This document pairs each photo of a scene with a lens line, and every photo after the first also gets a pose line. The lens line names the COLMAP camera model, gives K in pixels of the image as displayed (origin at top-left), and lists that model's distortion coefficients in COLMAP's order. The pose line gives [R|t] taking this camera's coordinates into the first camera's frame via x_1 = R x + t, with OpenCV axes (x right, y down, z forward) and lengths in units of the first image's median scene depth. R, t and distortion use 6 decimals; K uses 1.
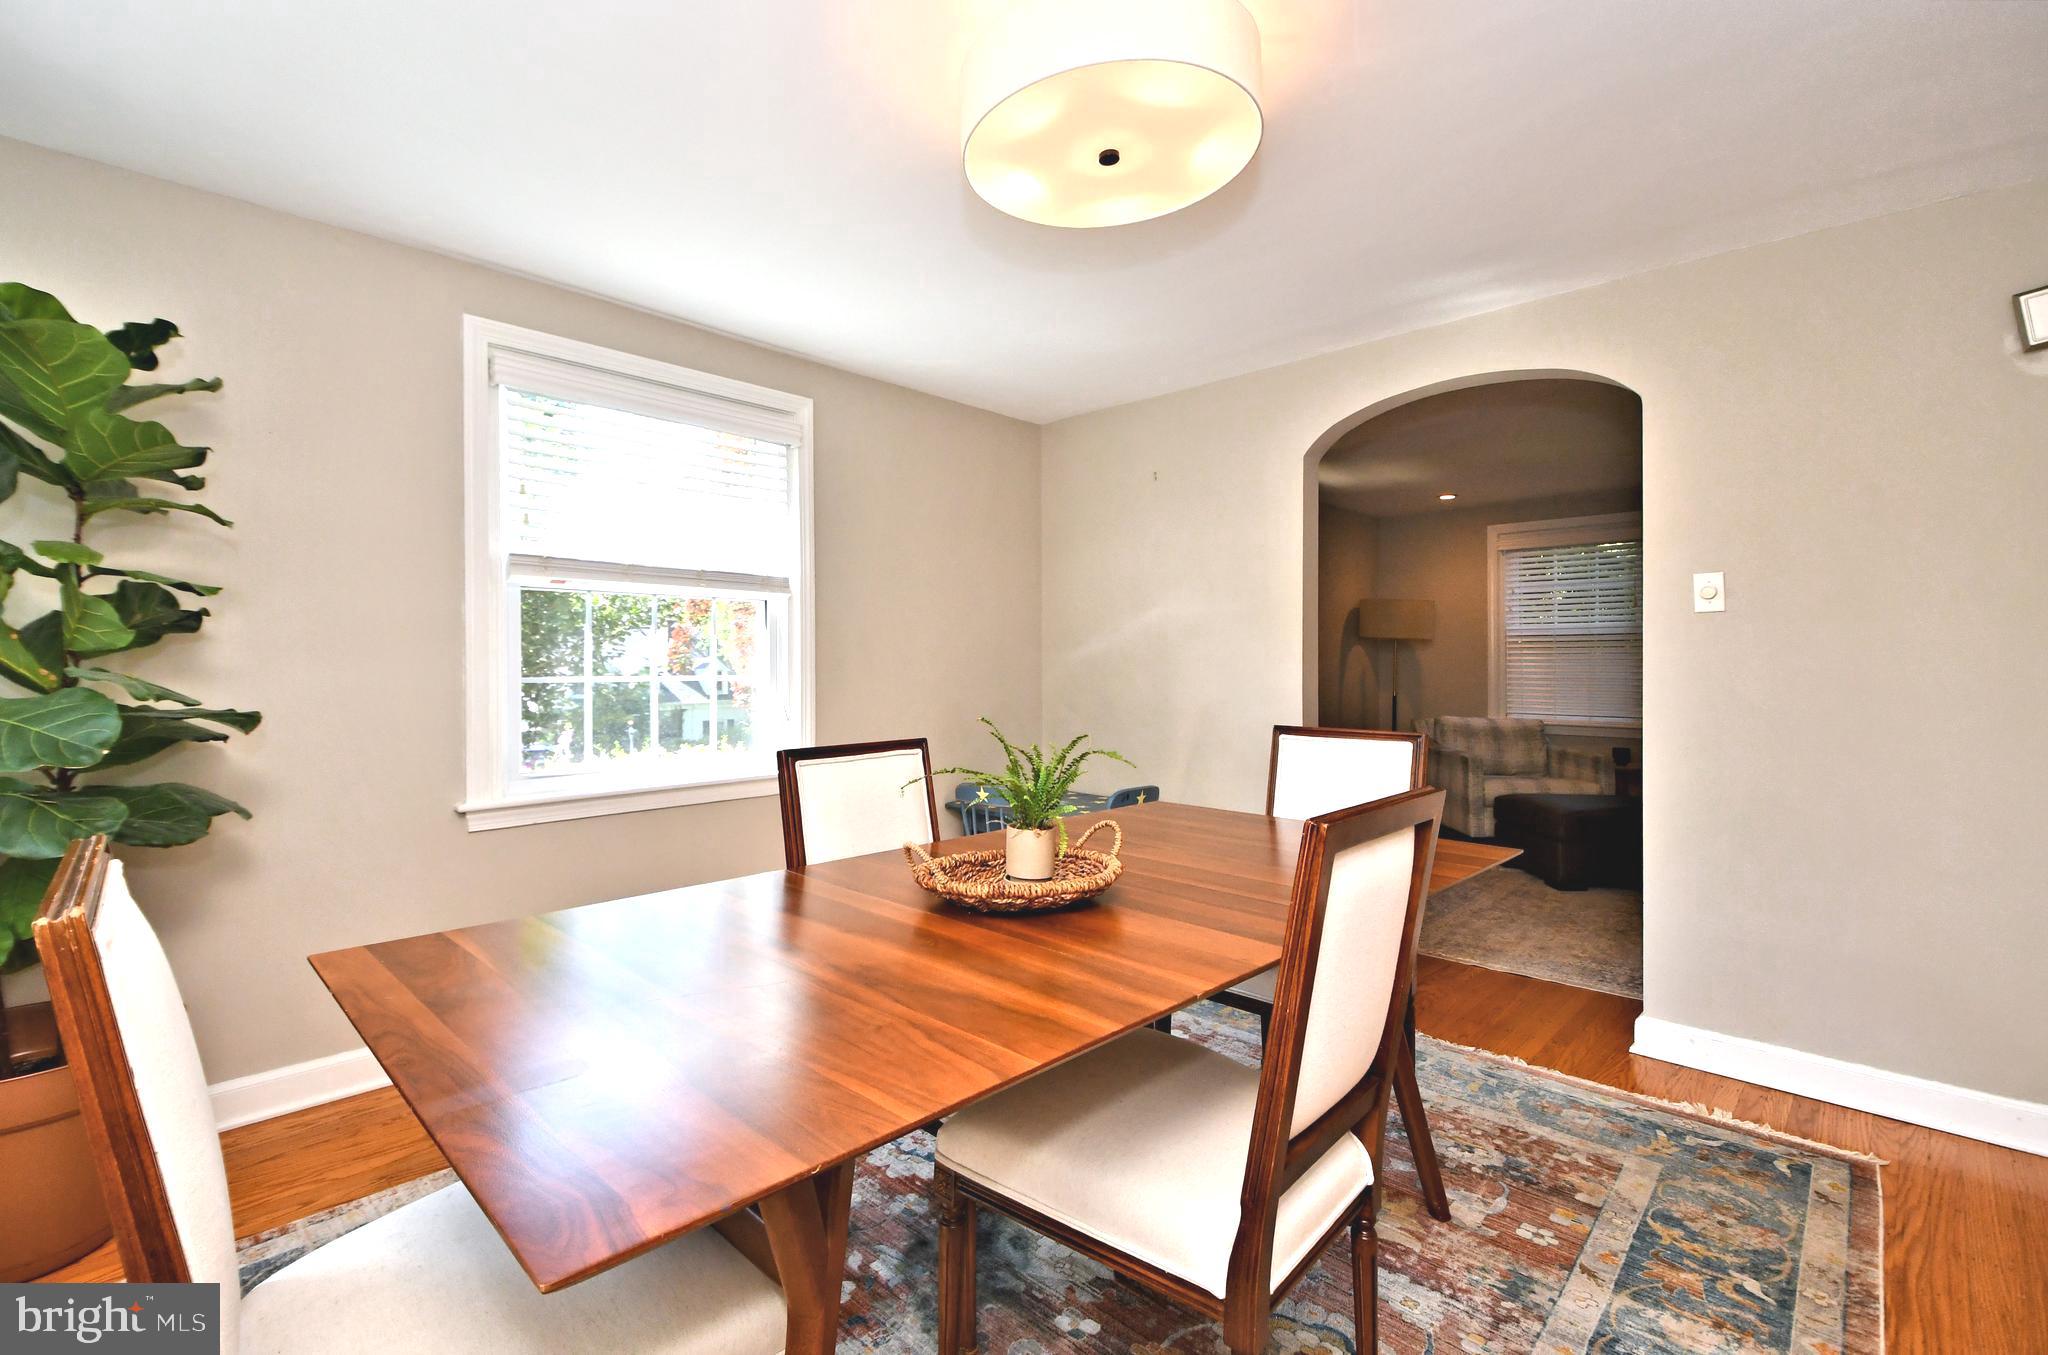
lens RADIAL K [[896.6, 0, 1033.9], [0, 896.6, 668.8], [0, 0, 1]] dist [0.019645, -0.004155]
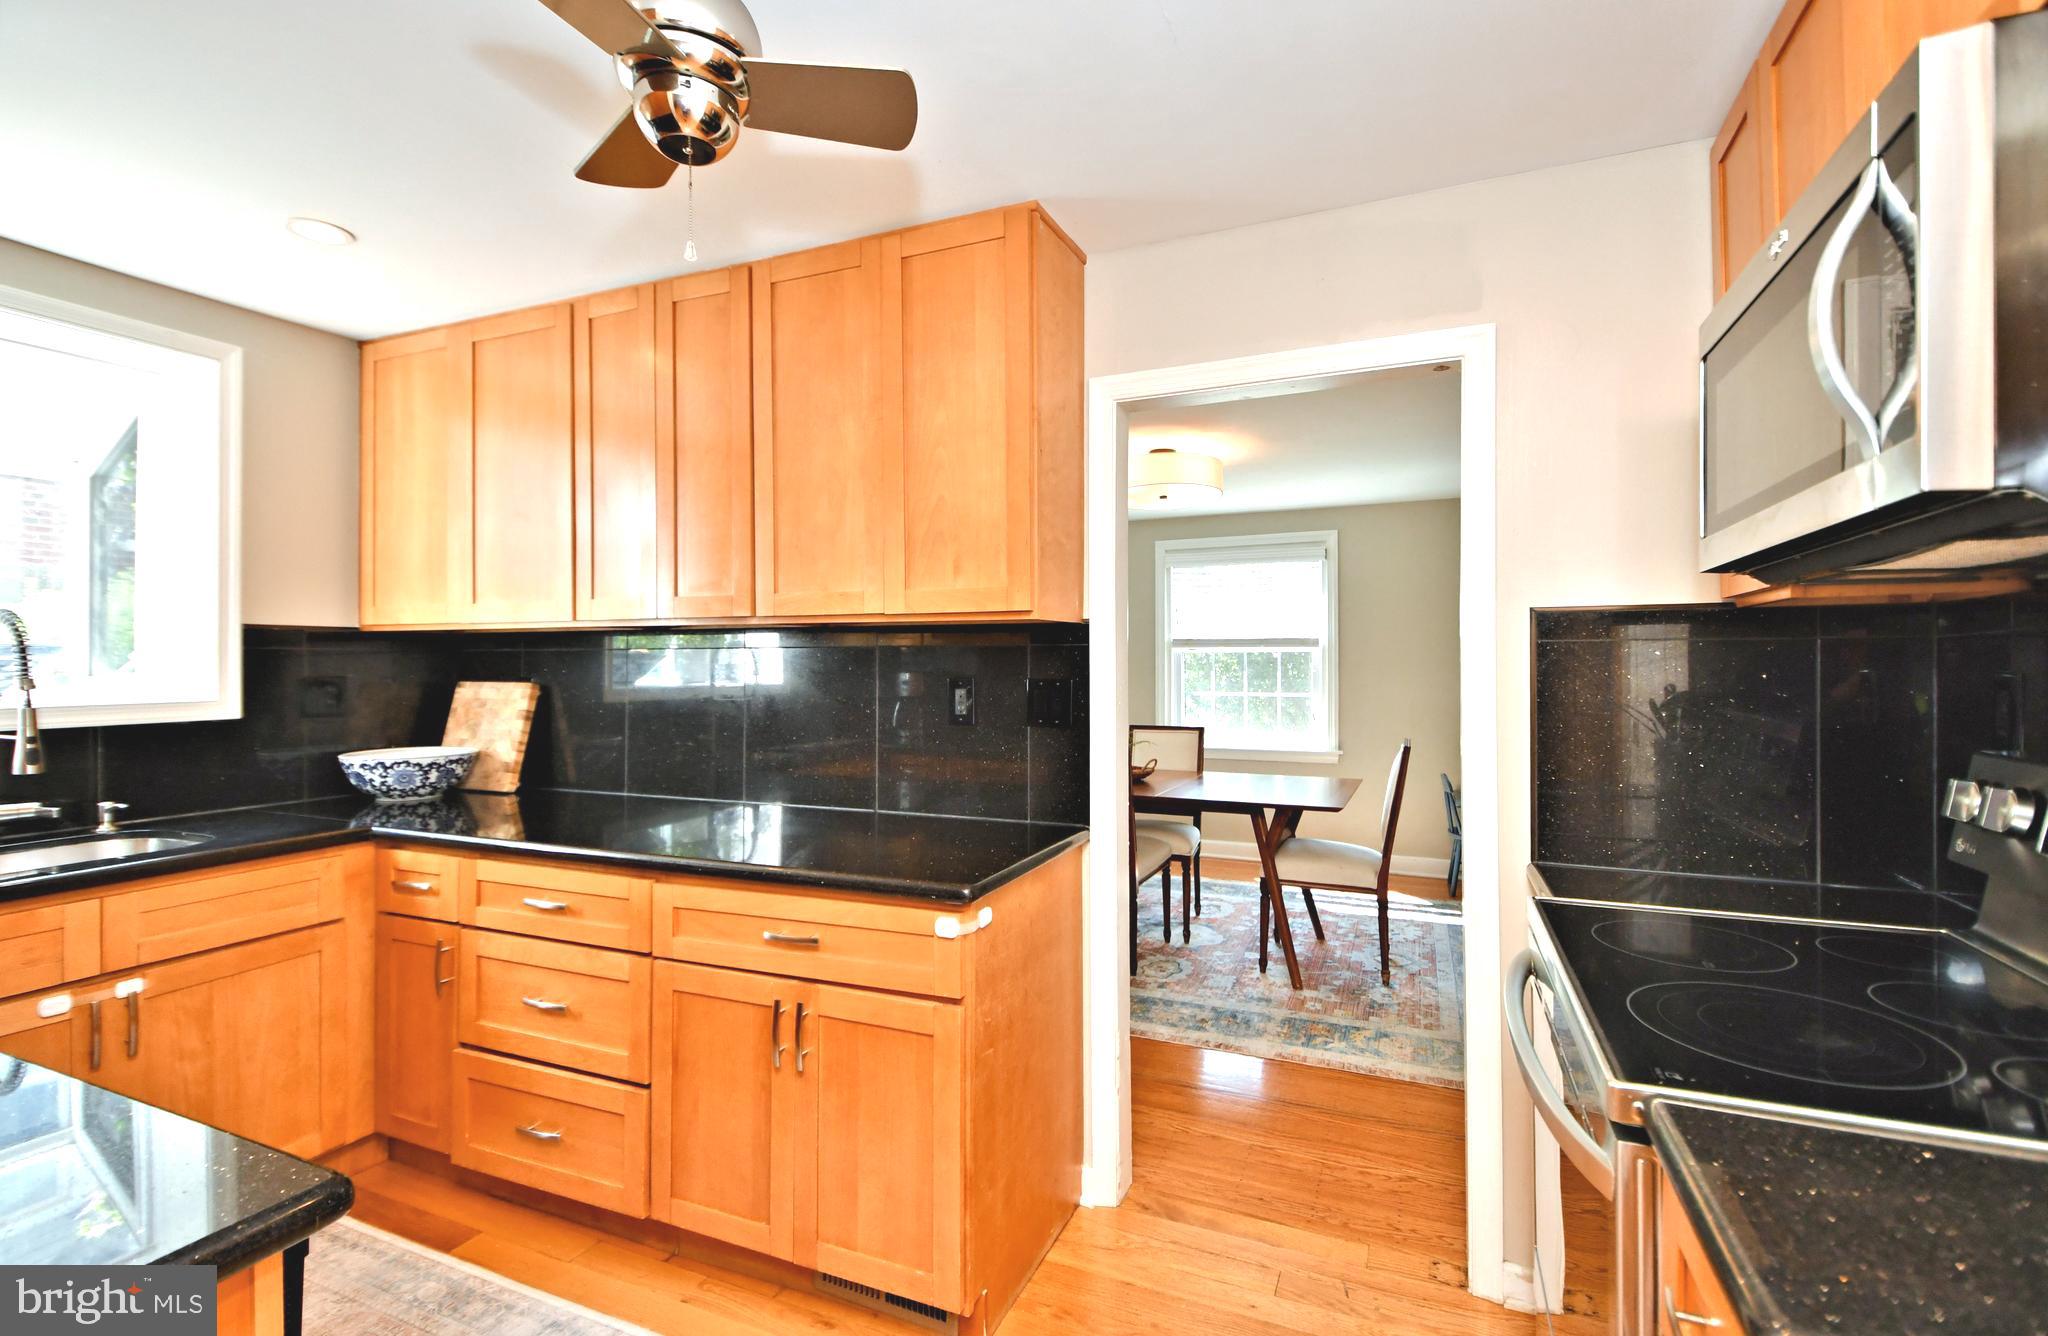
lens RADIAL K [[924.9, 0, 1022.4], [0, 924.9, 669.8], [0, 0, 1]] dist [0.025581, -0.000605]
pose [[0.327640, -0.001664, -0.944801, 2.017289], [-0.007372, 0.999964, -0.004318, -0.046996], [0.944774, 0.008380, 0.327616, -0.179276]]
